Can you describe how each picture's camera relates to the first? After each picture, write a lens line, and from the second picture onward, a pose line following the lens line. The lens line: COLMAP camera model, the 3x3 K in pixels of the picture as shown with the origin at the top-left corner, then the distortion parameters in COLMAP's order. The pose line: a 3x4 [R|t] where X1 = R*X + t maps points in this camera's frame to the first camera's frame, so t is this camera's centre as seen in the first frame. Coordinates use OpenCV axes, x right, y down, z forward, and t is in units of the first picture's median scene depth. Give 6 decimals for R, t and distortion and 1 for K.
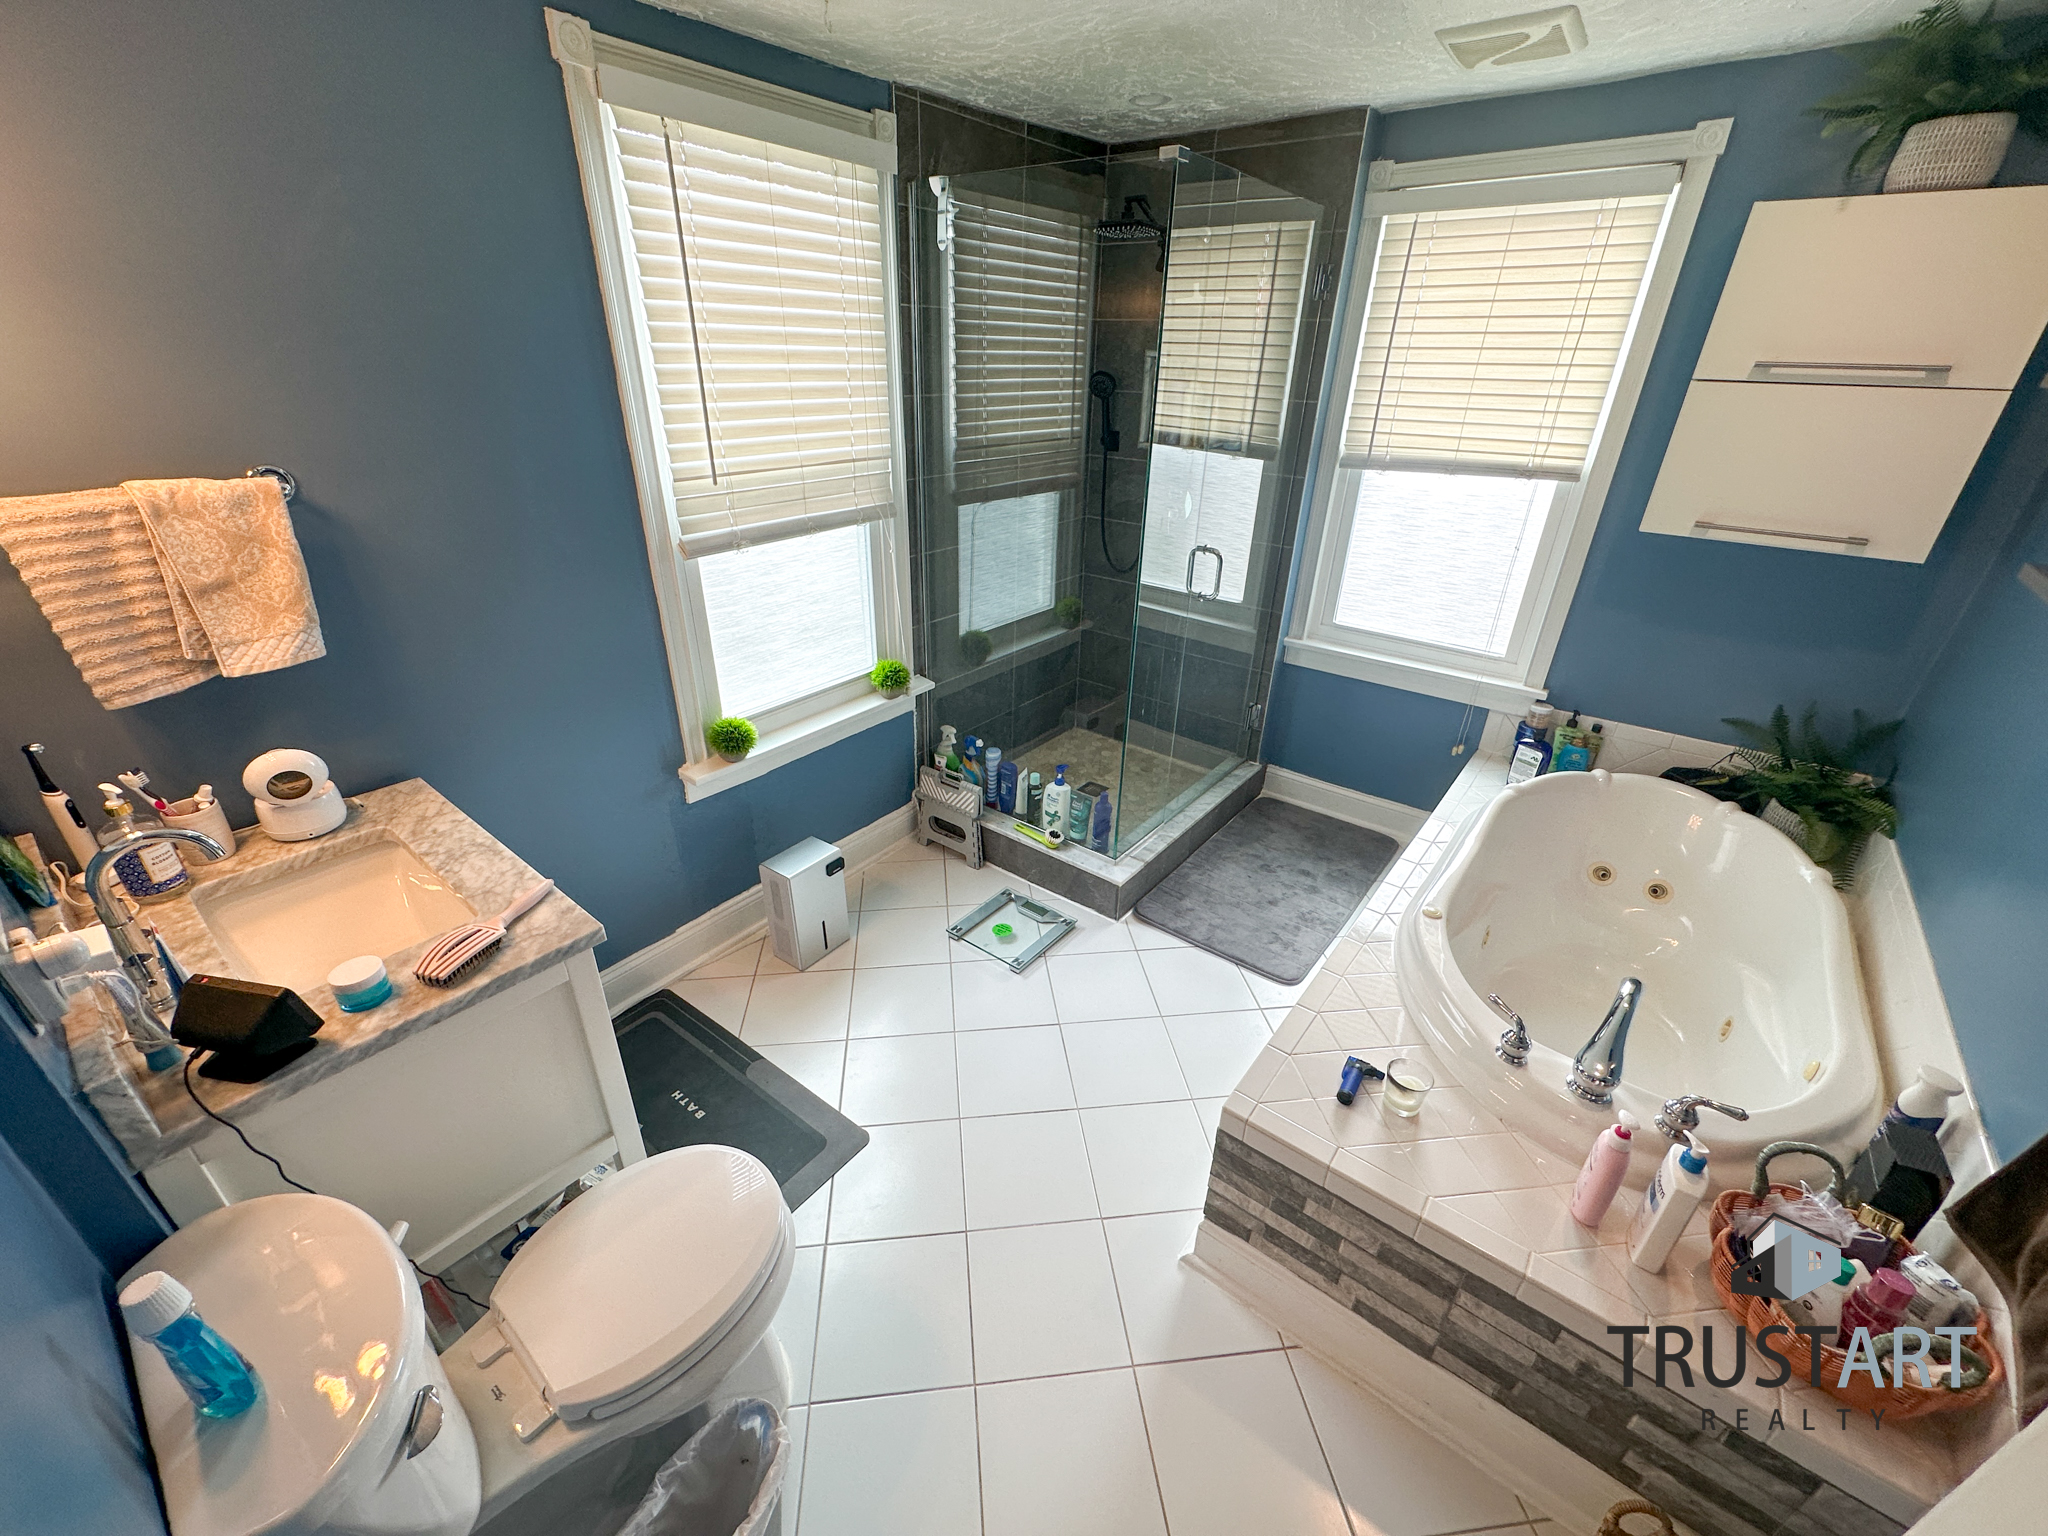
lens RADIAL K [[817.8, 0, 1023.9], [0, 817.8, 769.3], [0, 0, 1]] dist [-0.005944, 0.000747]
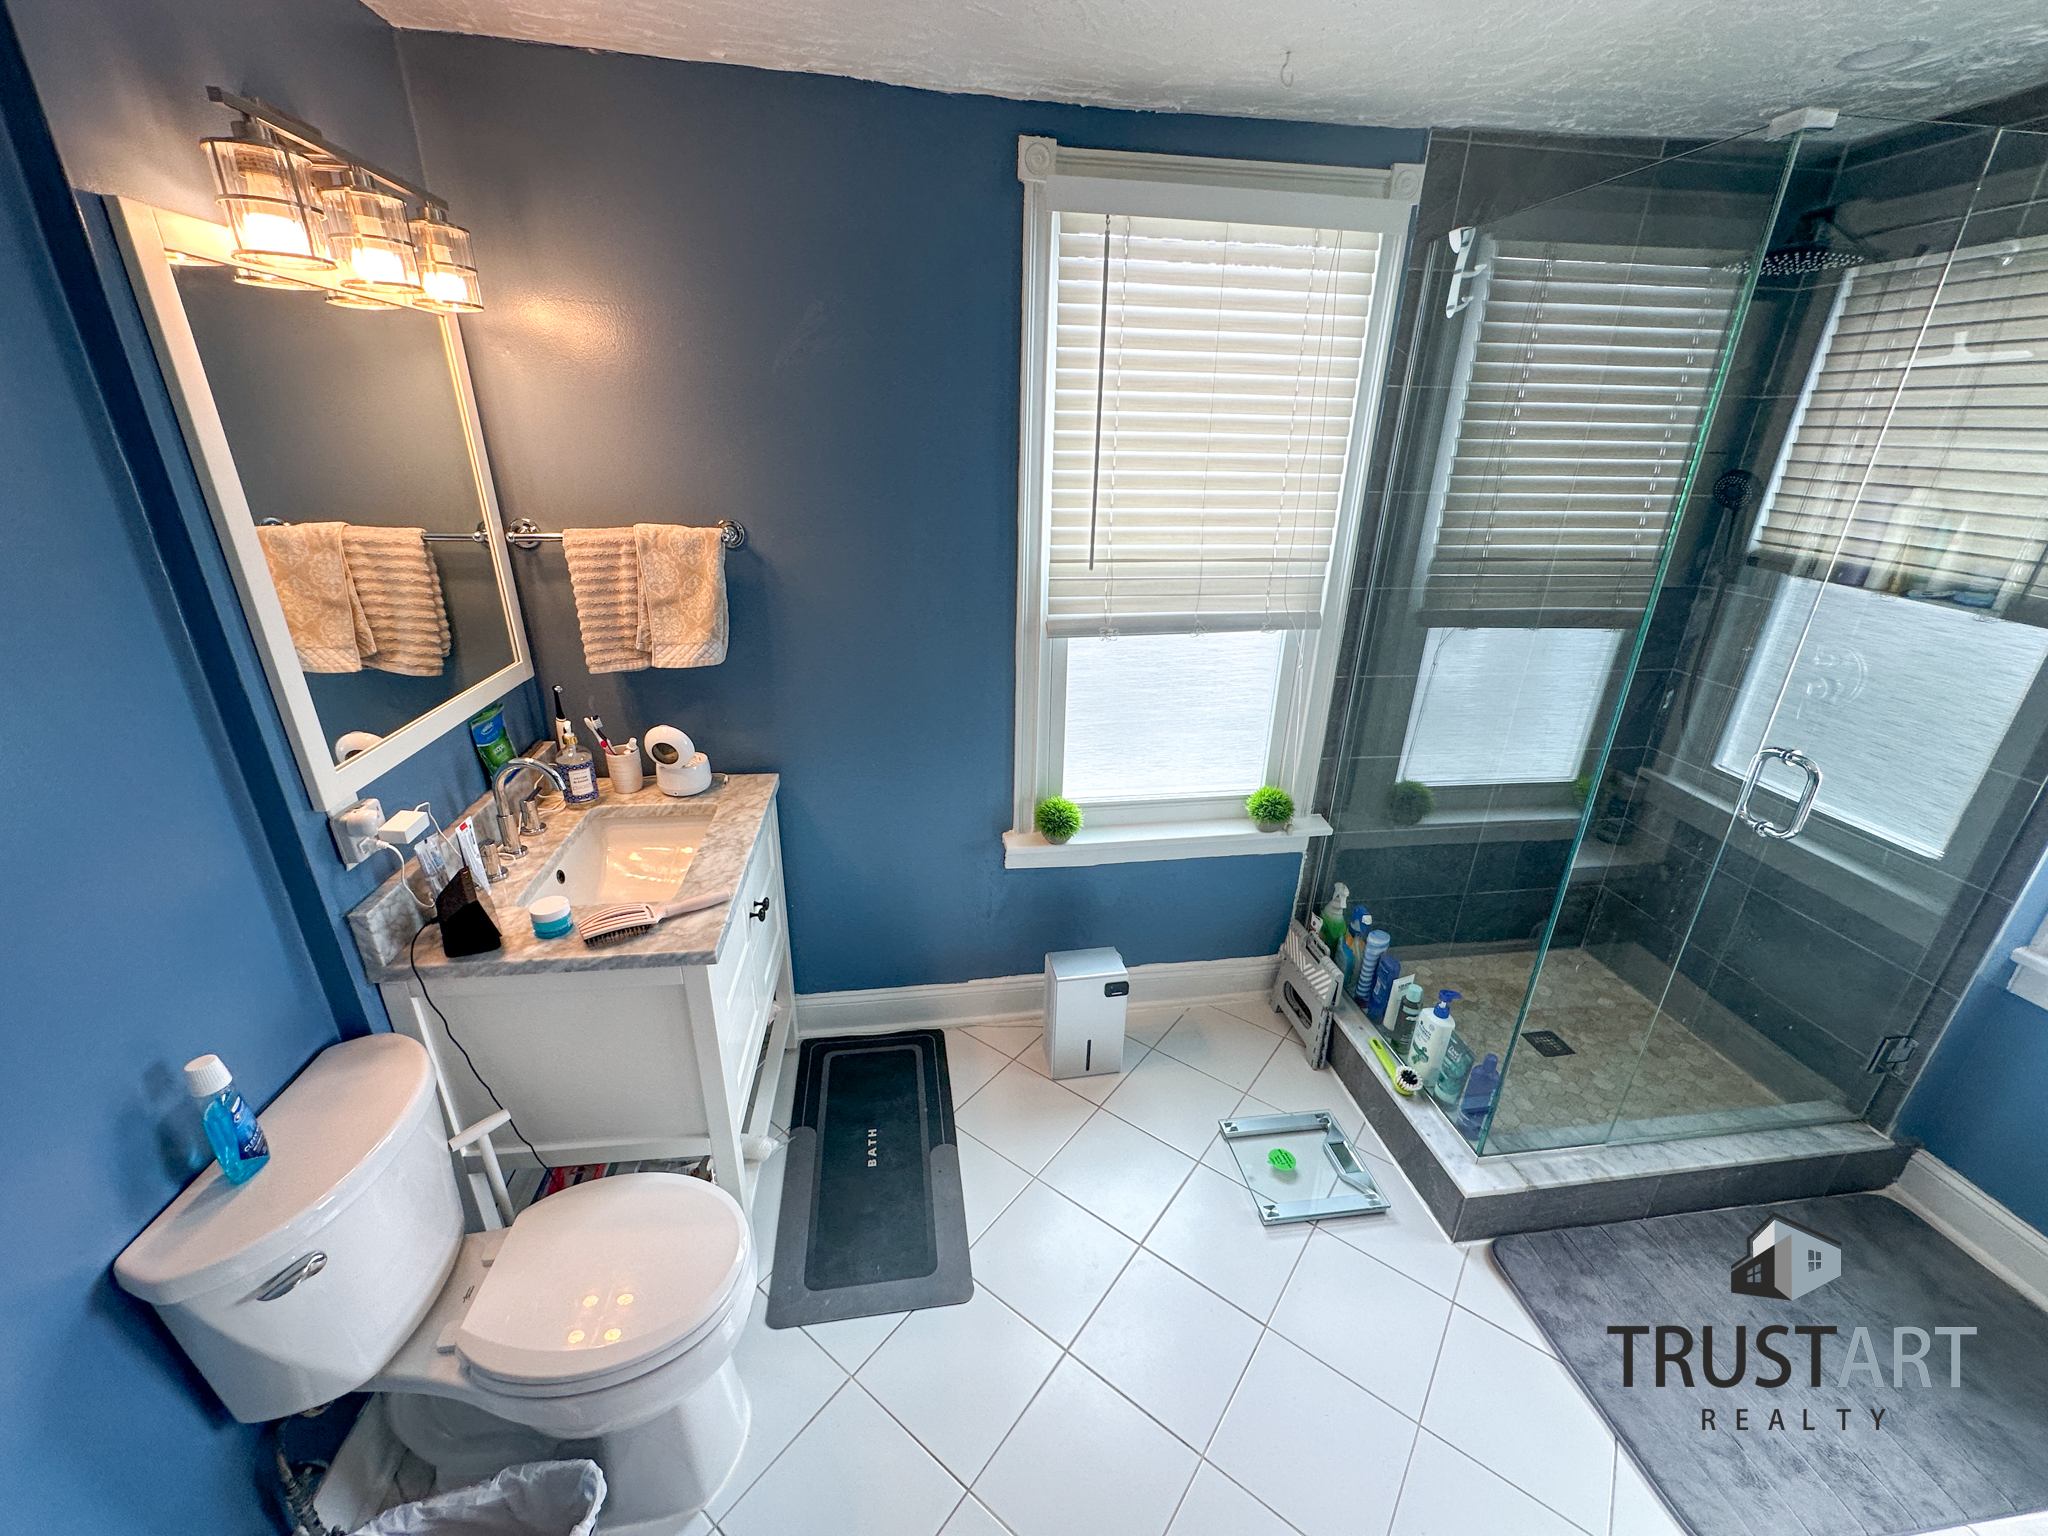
lens RADIAL K [[817.8, 0, 1017.2], [0, 817.8, 768.5], [0, 0, 1]] dist [-0.005944, 0.000747]
pose [[0.717833, 0.256811, -0.647119, 0.218969], [-0.318519, 0.947643, 0.022750, -0.101090], [0.619081, 0.189789, 0.762049, 0.211390]]
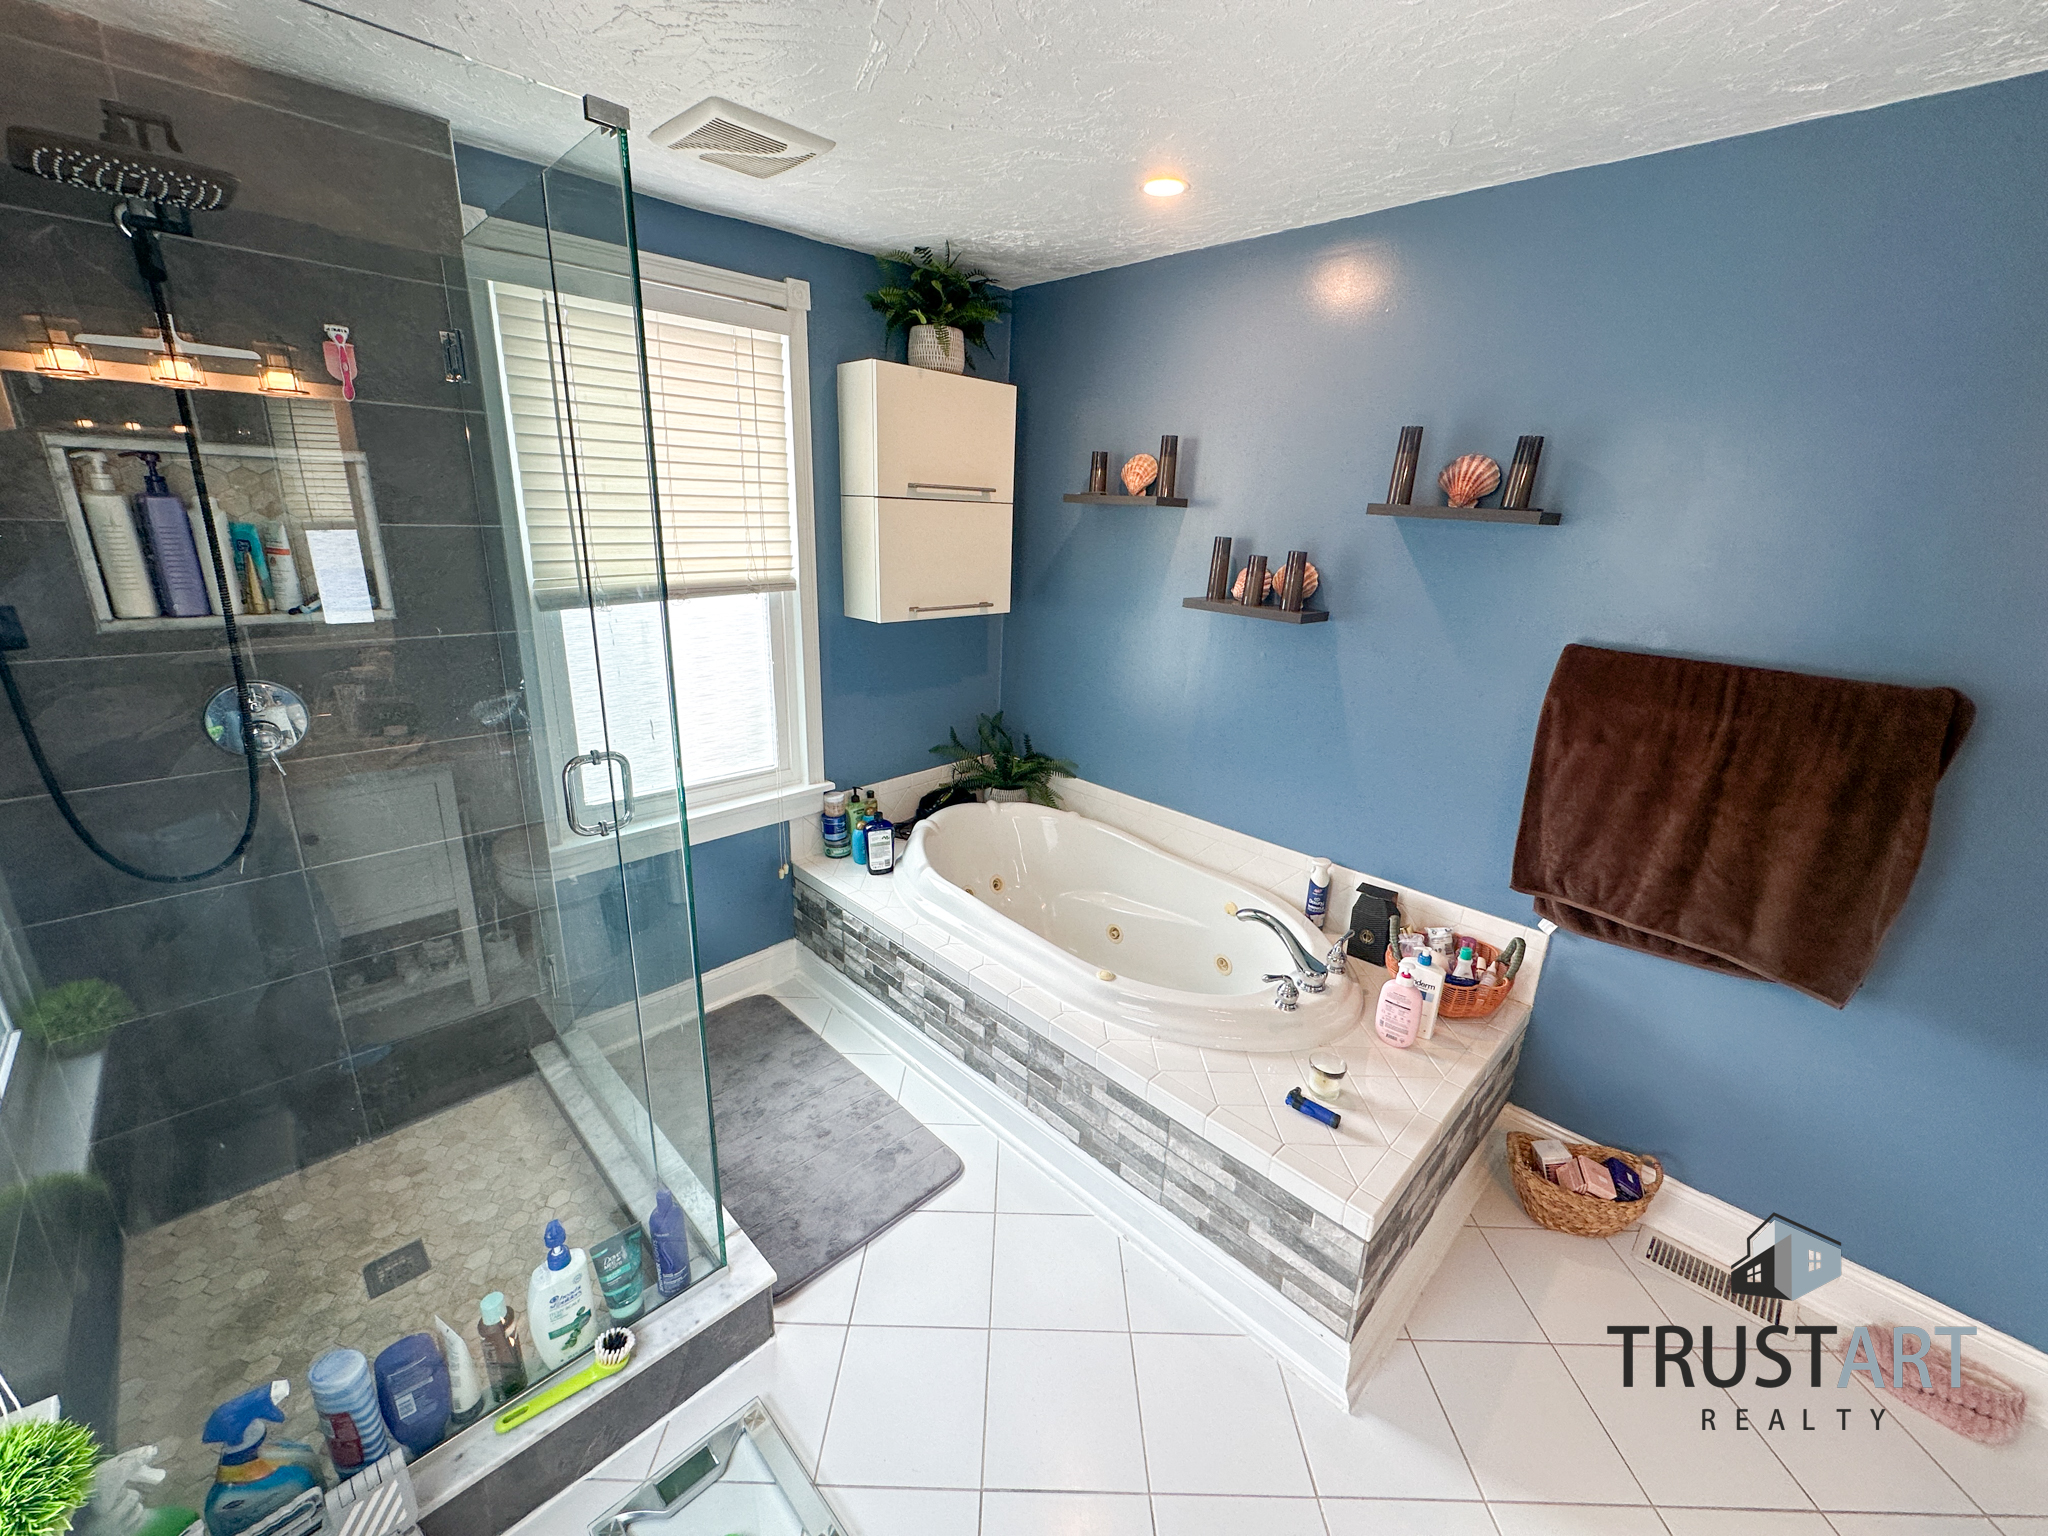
lens RADIAL K [[817.8, 0, 1028.7], [0, 817.8, 766.3], [0, 0, 1]] dist [-0.005944, 0.000747]
pose [[0.119834, -0.316436, 0.941014, -0.352213], [0.419853, 0.875067, 0.240794, -0.297432], [-0.899646, 0.366232, 0.237719, 0.598672]]
